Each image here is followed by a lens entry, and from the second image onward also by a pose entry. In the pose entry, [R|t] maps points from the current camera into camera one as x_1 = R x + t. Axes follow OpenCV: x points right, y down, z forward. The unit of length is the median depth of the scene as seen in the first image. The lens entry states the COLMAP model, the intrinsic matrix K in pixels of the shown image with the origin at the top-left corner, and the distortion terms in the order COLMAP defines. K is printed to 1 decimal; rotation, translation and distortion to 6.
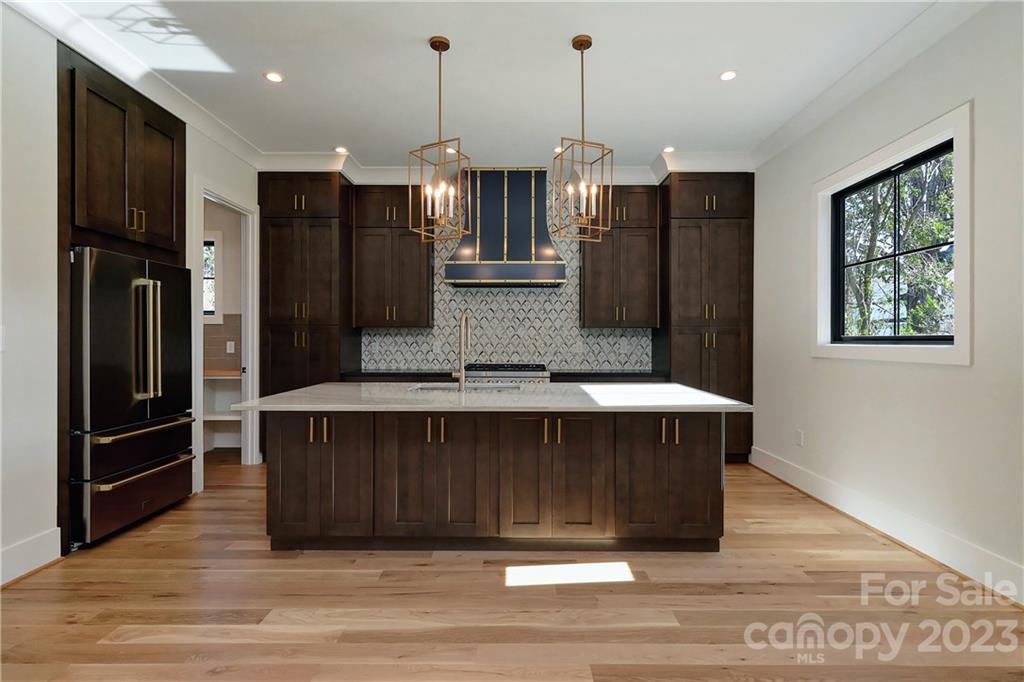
lens RADIAL K [[500.5, 0, 509.8], [0, 500.5, 341.5], [0, 0, 1]] dist [0.006447, 0.000380]
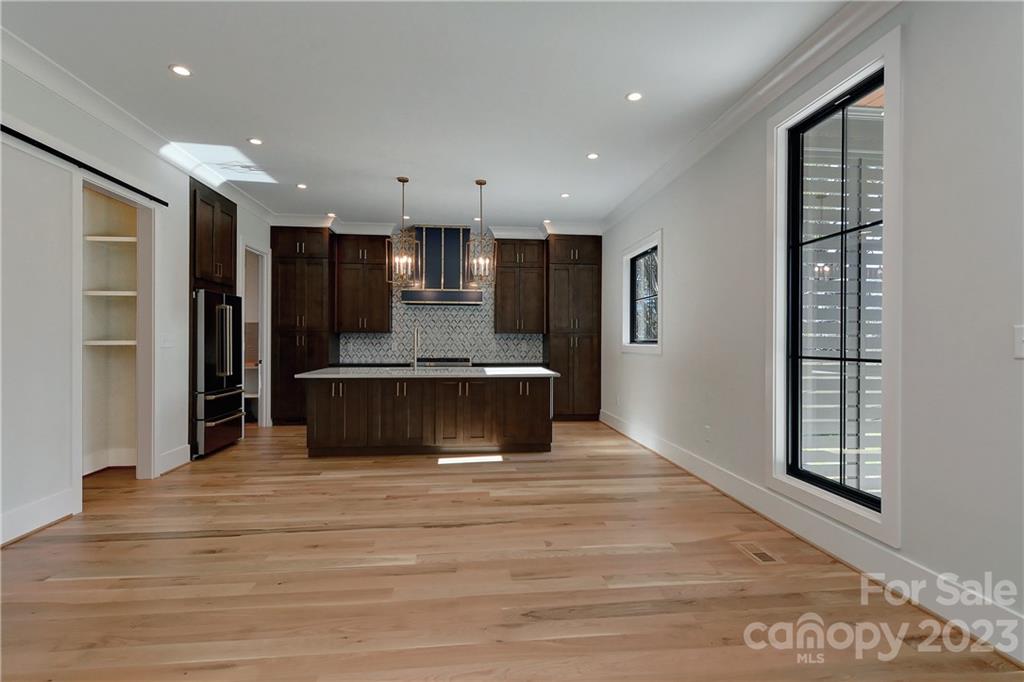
lens RADIAL K [[500.5, 0, 517.5], [0, 500.5, 341.4], [0, 0, 1]] dist [0.006447, 0.000380]
pose [[0.992293, 0.001929, 0.123899, 0.031673], [-0.001473, 0.999992, -0.003775, 0.001940], [-0.123905, 0.003564, 0.992288, -0.558476]]
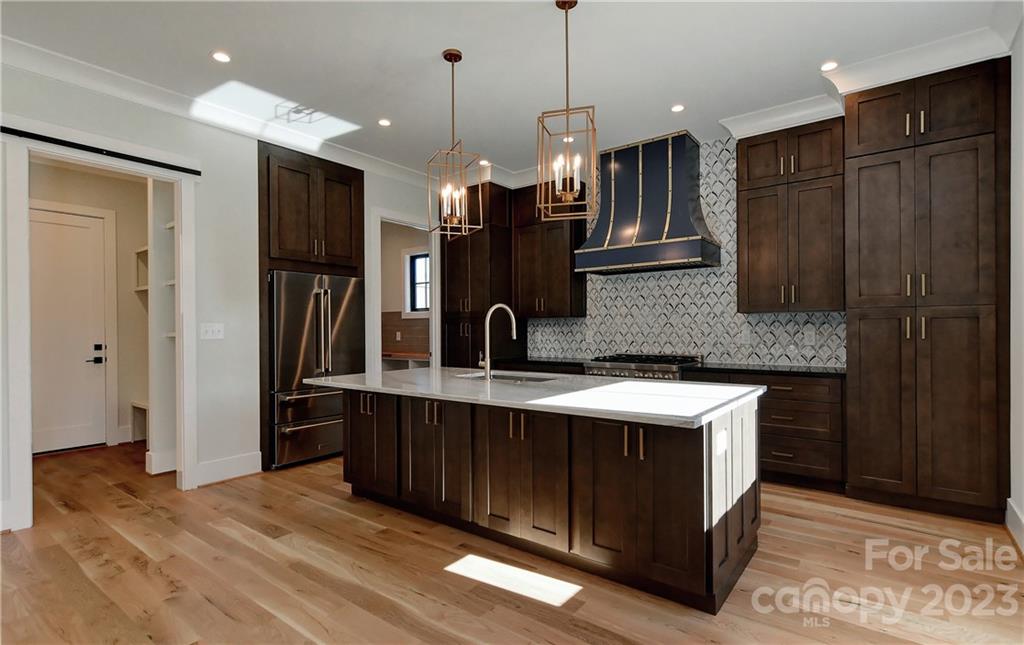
lens RADIAL K [[493.2, 0, 509.6], [0, 493.2, 330.3], [0, 0, 1]] dist [0.006364, -0.000172]
pose [[0.795327, -0.004892, -0.606162, 0.387590], [0.005400, 0.999985, -0.000986, -0.001258], [0.606157, -0.002489, 0.795341, 0.148000]]
